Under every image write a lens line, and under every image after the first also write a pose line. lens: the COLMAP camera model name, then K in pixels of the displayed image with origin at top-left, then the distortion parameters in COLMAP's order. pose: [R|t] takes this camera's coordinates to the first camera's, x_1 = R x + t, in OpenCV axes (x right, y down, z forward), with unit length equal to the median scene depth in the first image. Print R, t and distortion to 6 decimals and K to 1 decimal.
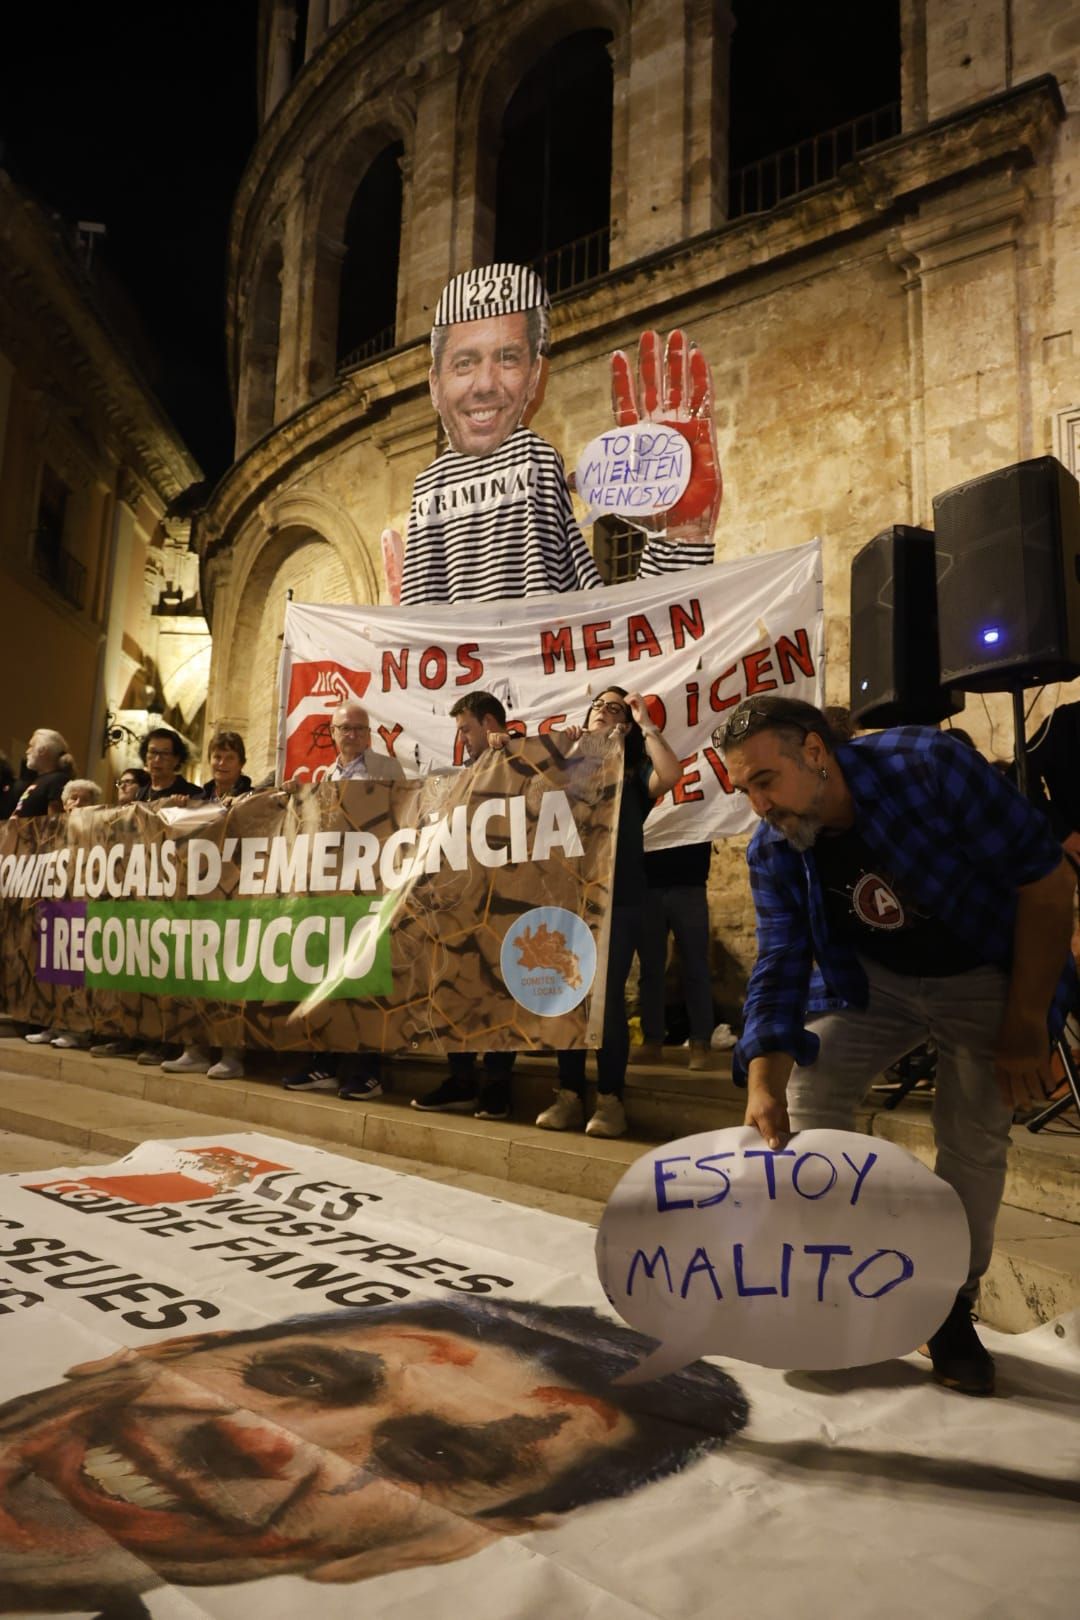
lens RADIAL K [[1102.0, 0, 566.9], [0, 1102.0, 796.6], [0, 0, 1]] dist [0.010803, -0.004160]
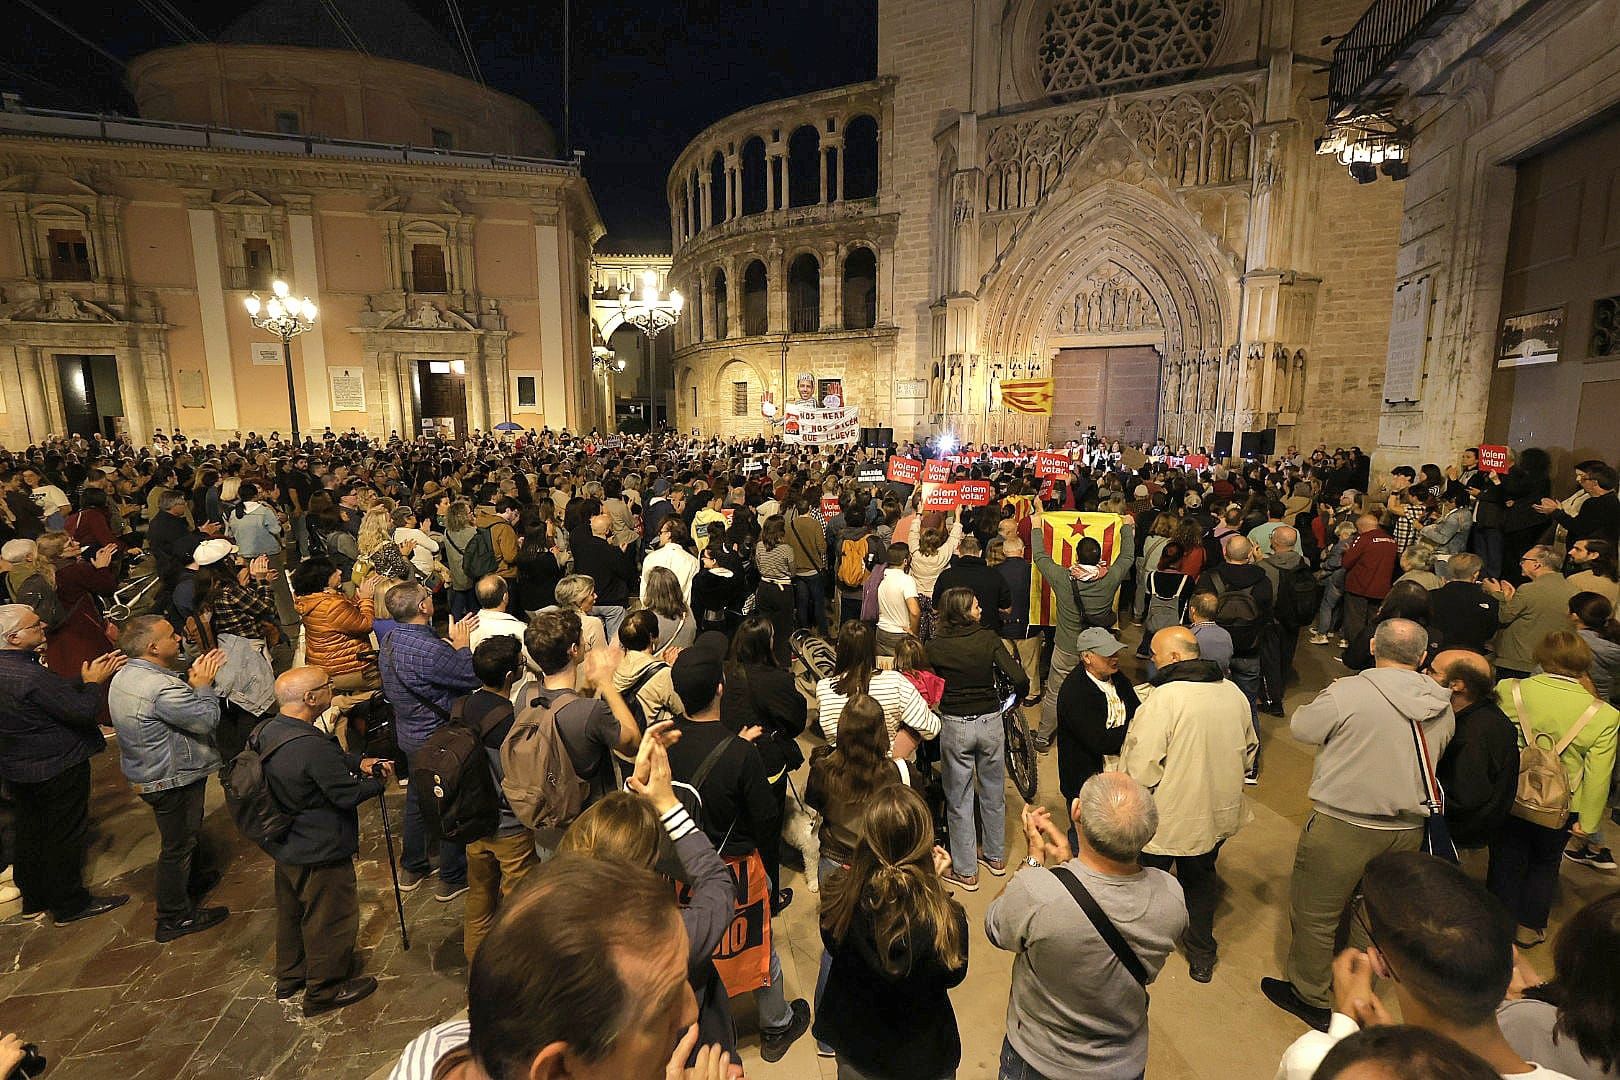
lens RADIAL K [[753.0, 0, 816.2], [0, 753.0, 543.0], [0, 0, 1]] dist [-0.005245, 0.002520]
pose [[0.989191, -0.051676, 0.137225, -0.582637], [0.003317, 0.943491, 0.331383, -0.797854], [-0.146595, -0.327346, 0.933464, -2.915933]]
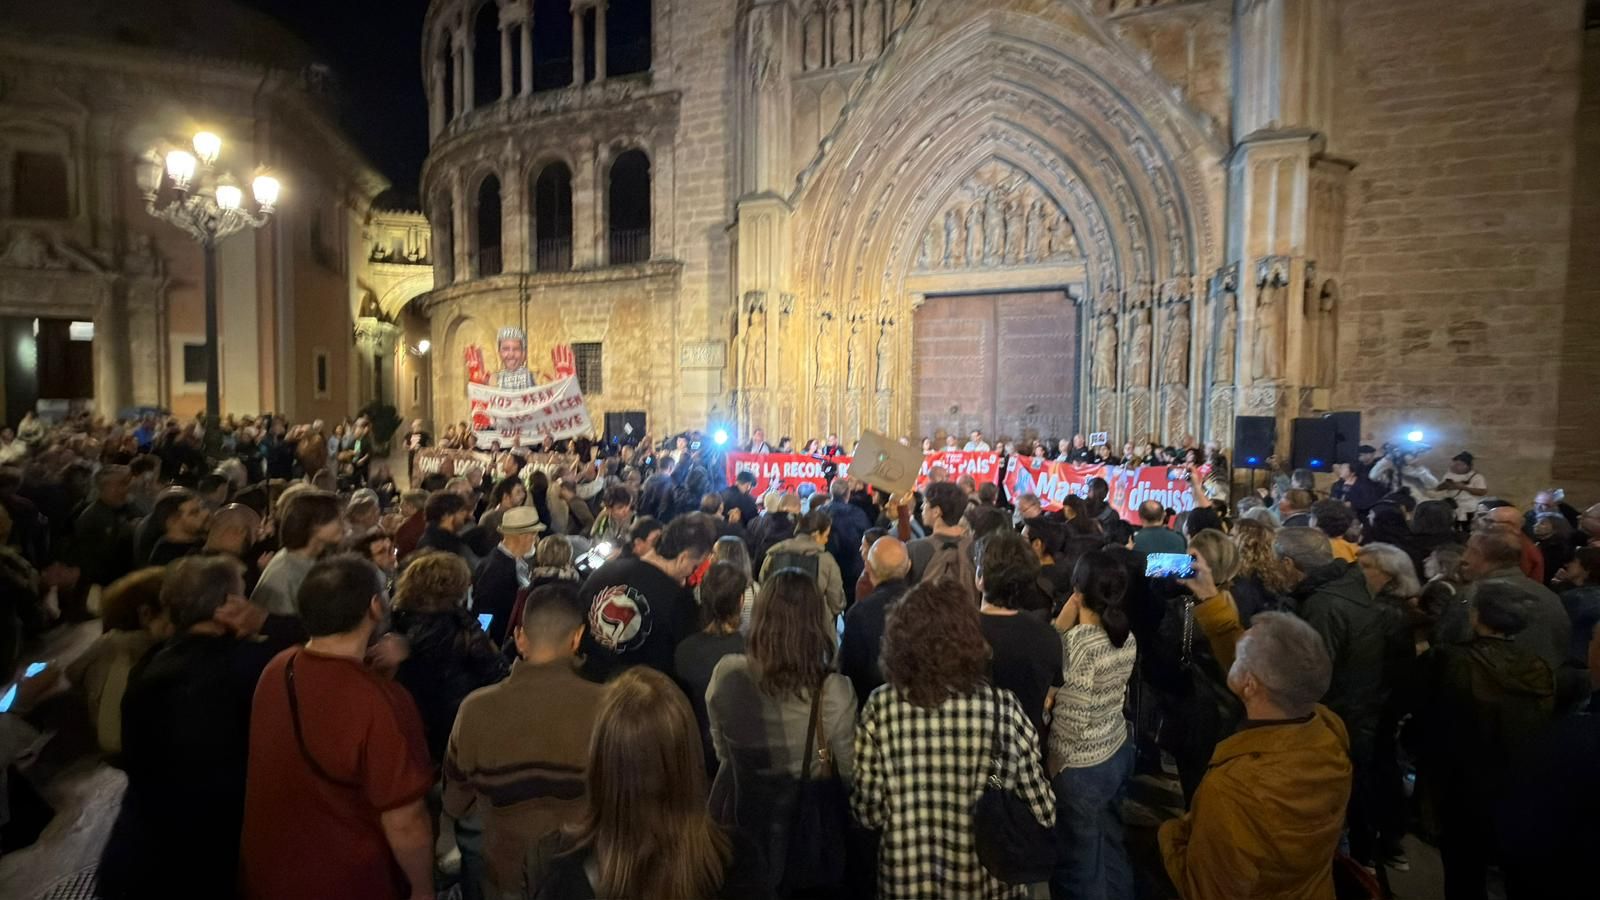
lens RADIAL K [[653.2, 0, 802.2], [0, 653.2, 447.9], [0, 0, 1]] dist [-0.001574, 0.000517]
pose [[0.966357, -0.029743, 0.255478, 0.219090], [-0.026508, 0.976485, 0.213951, -0.438309], [-0.255834, -0.213525, 0.942845, -1.330711]]
